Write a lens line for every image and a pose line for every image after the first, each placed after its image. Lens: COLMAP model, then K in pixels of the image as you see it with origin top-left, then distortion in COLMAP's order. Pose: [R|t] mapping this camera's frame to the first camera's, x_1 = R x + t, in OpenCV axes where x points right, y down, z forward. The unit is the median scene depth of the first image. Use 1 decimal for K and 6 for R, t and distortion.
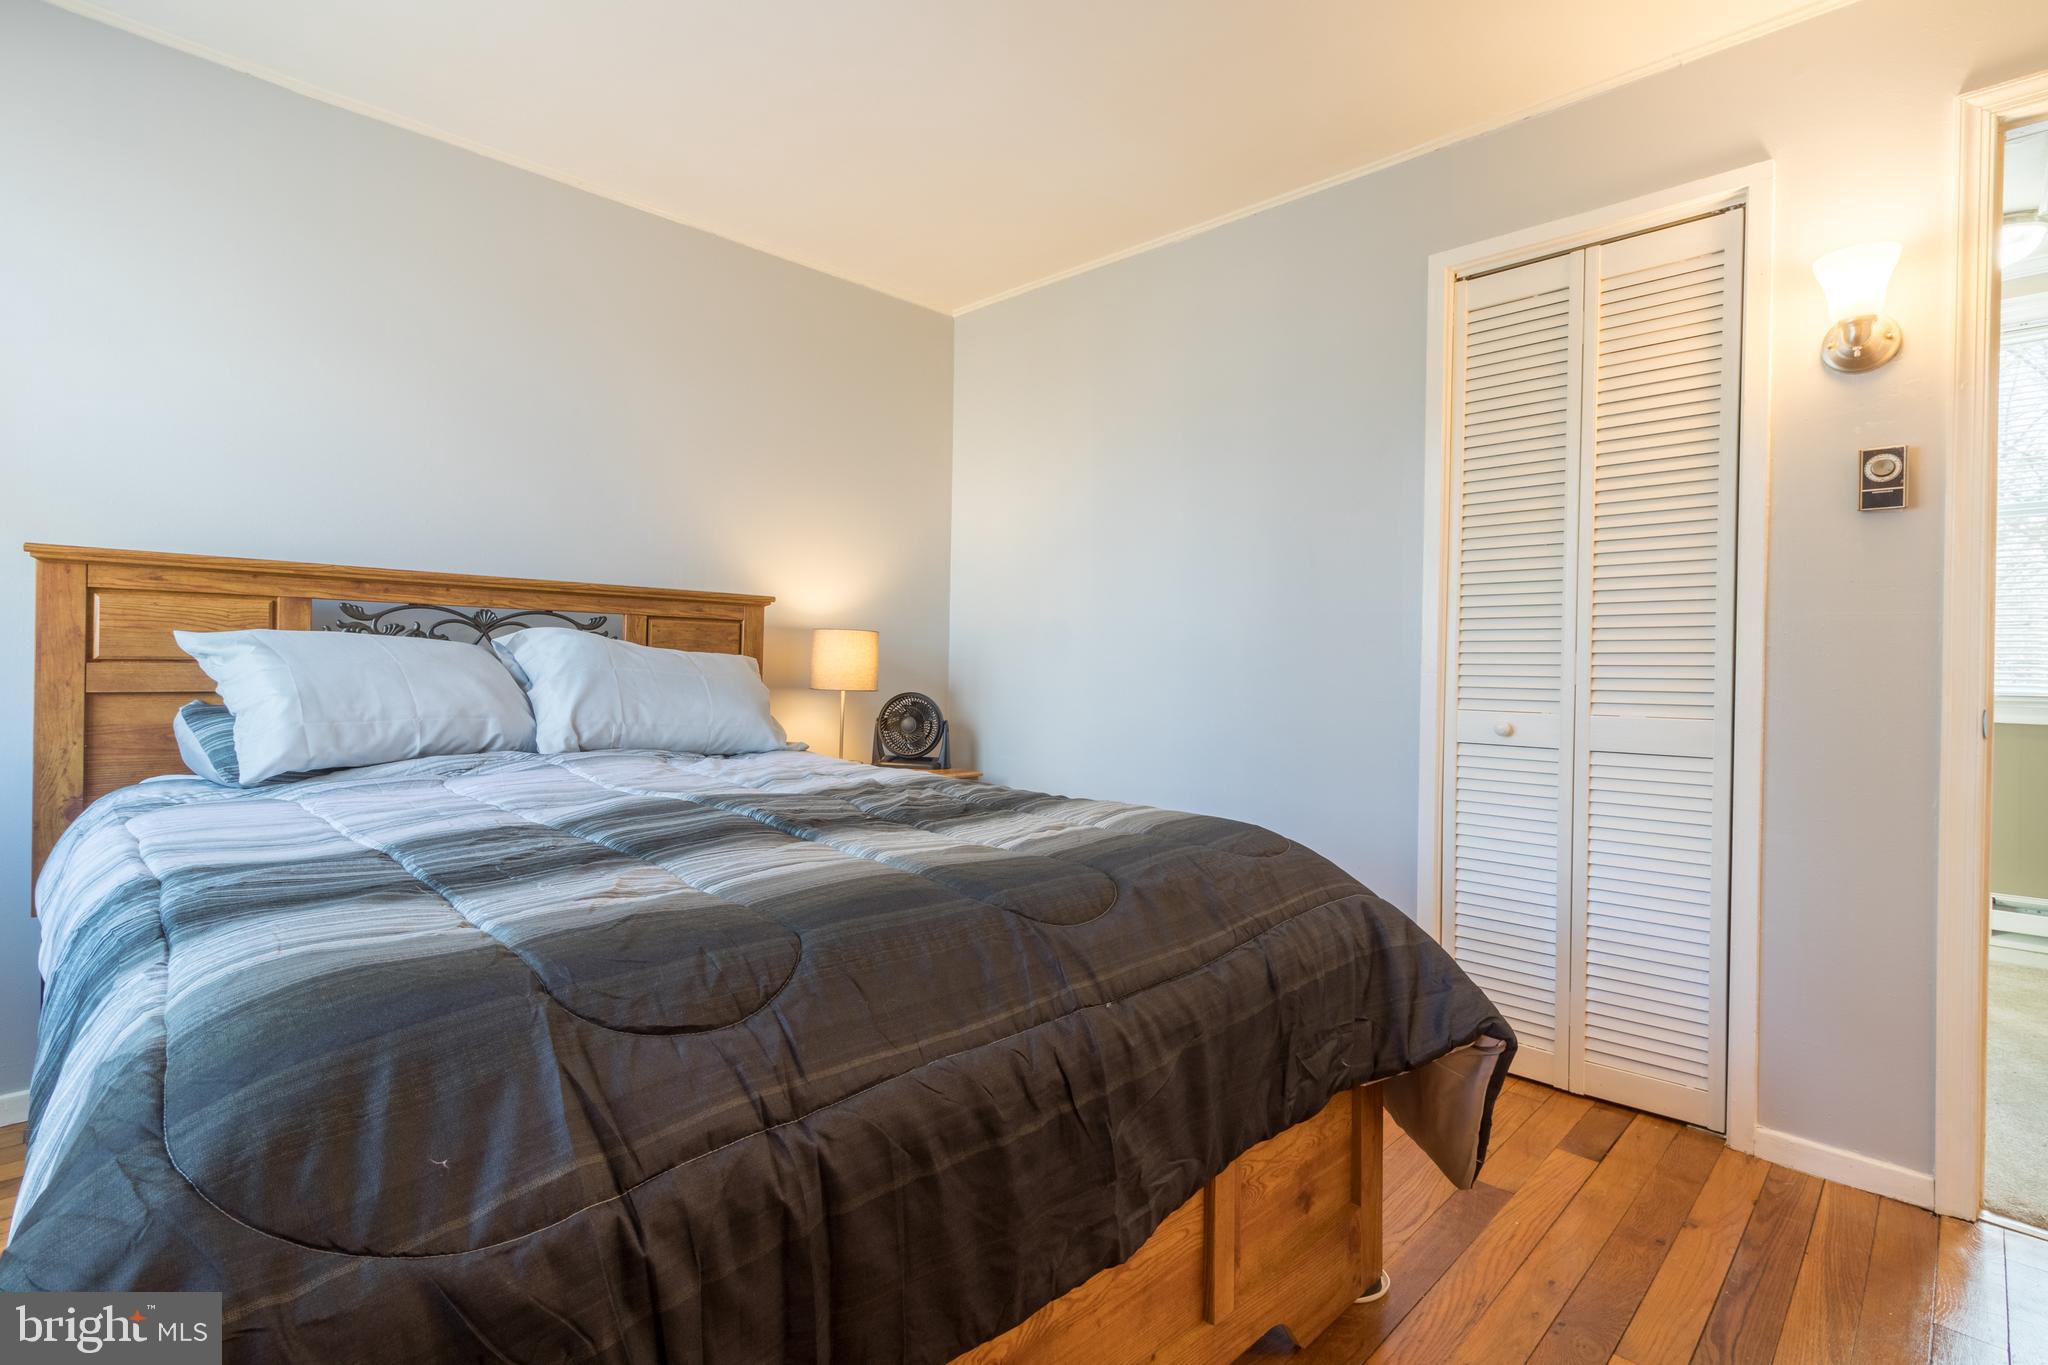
lens RADIAL K [[956.2, 0, 1018.6], [0, 956.2, 670.8], [0, 0, 1]] dist [0.007157, 0.000694]
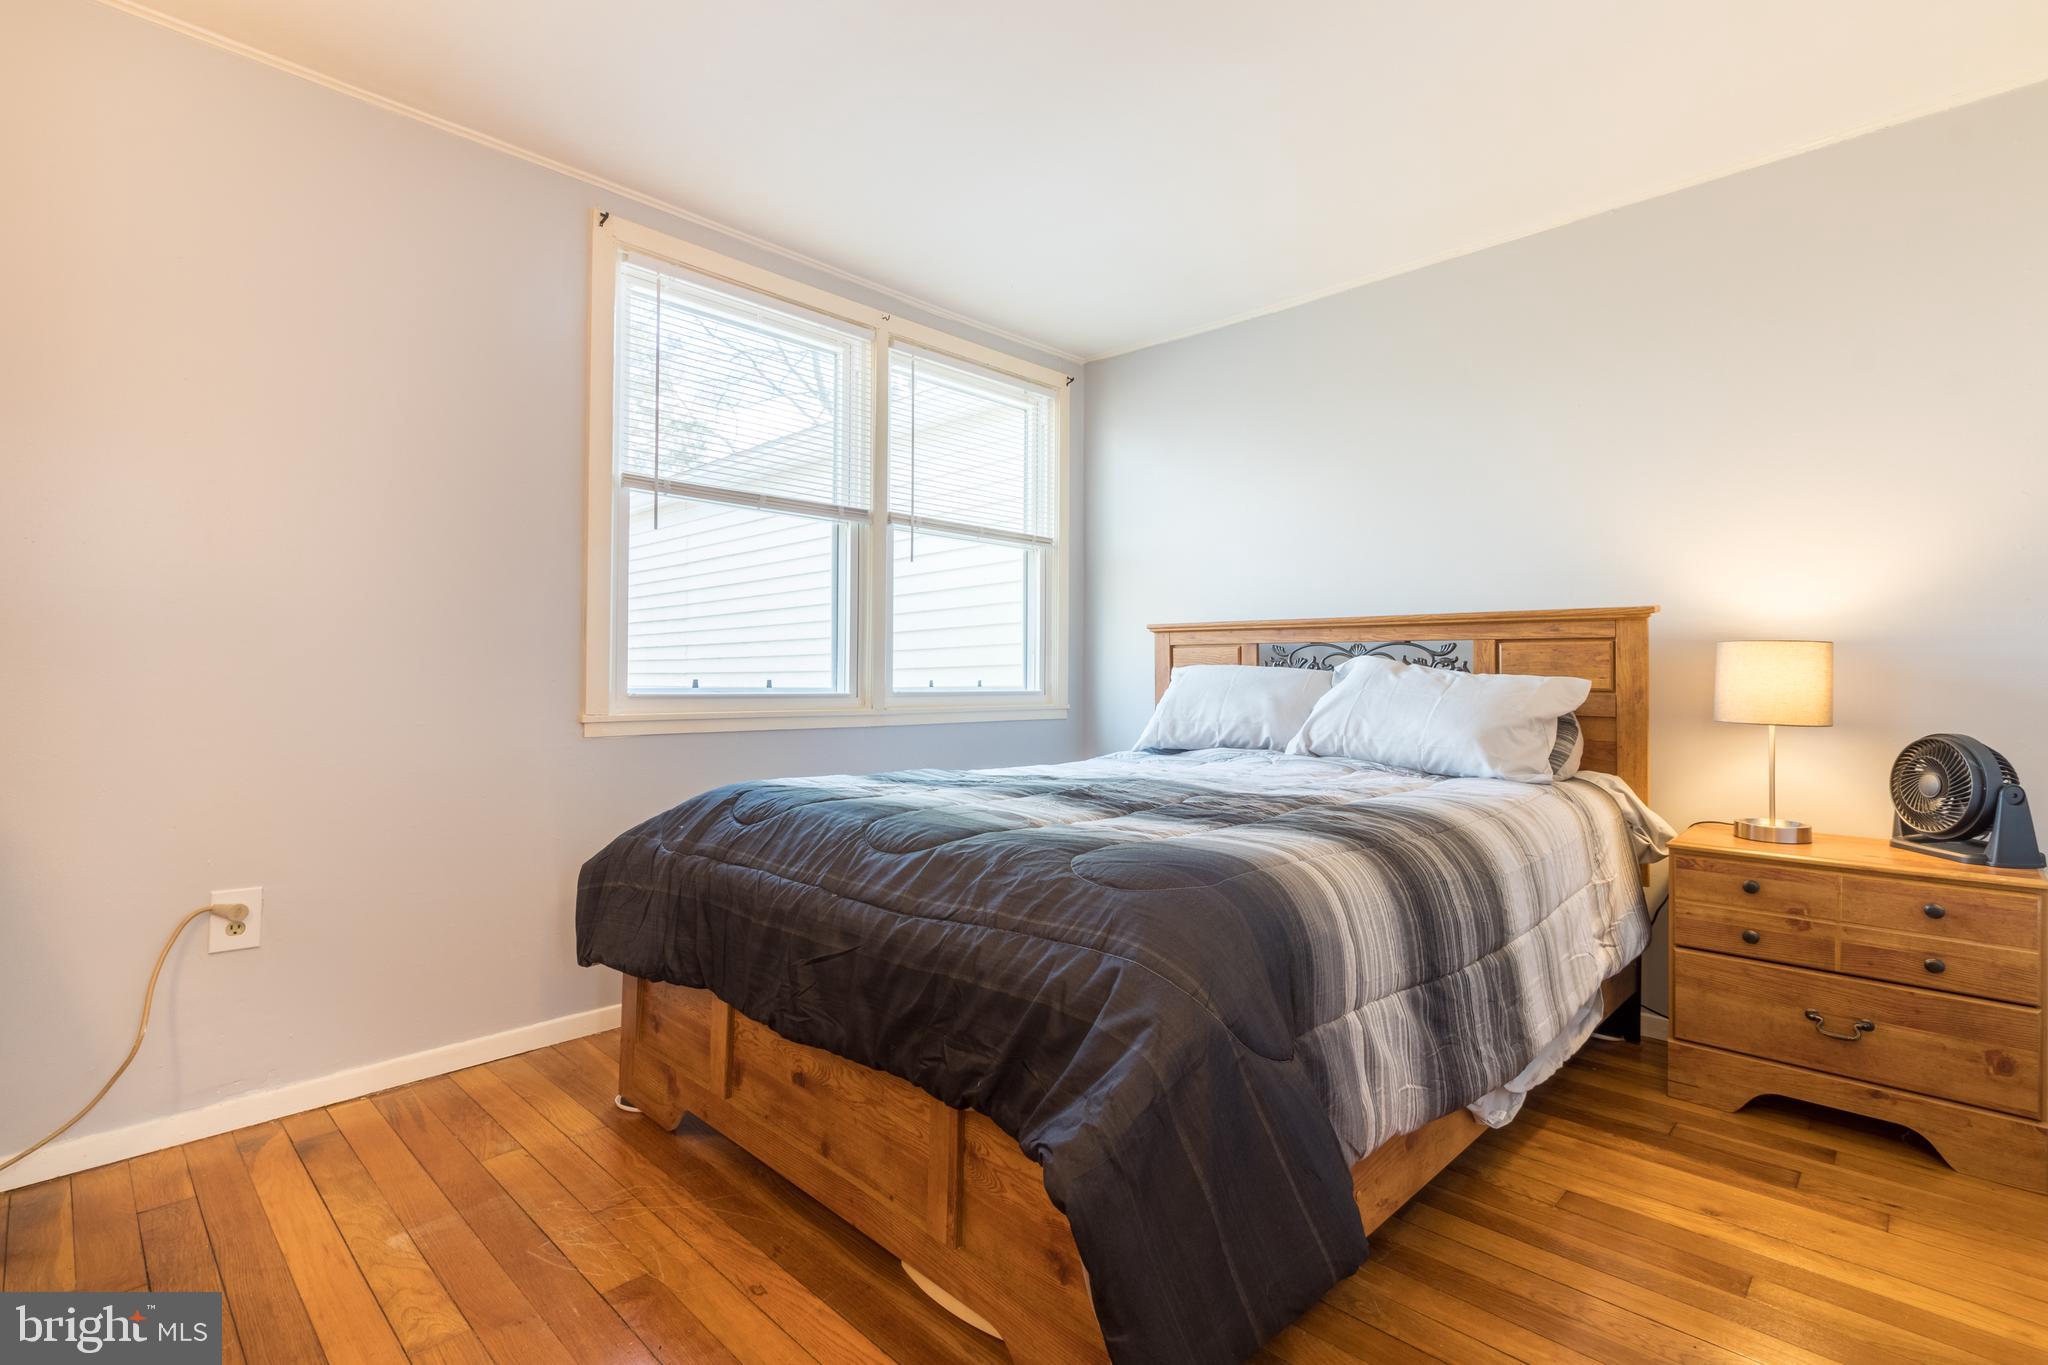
lens RADIAL K [[956.2, 0, 1019.2], [0, 956.2, 684.2], [0, 0, 1]] dist [0.007157, 0.000694]
pose [[0.021294, -0.013958, -0.999676, 0.719667], [-0.021040, 0.999675, -0.014407, 0.016814], [0.999552, 0.021340, 0.020993, 0.562846]]
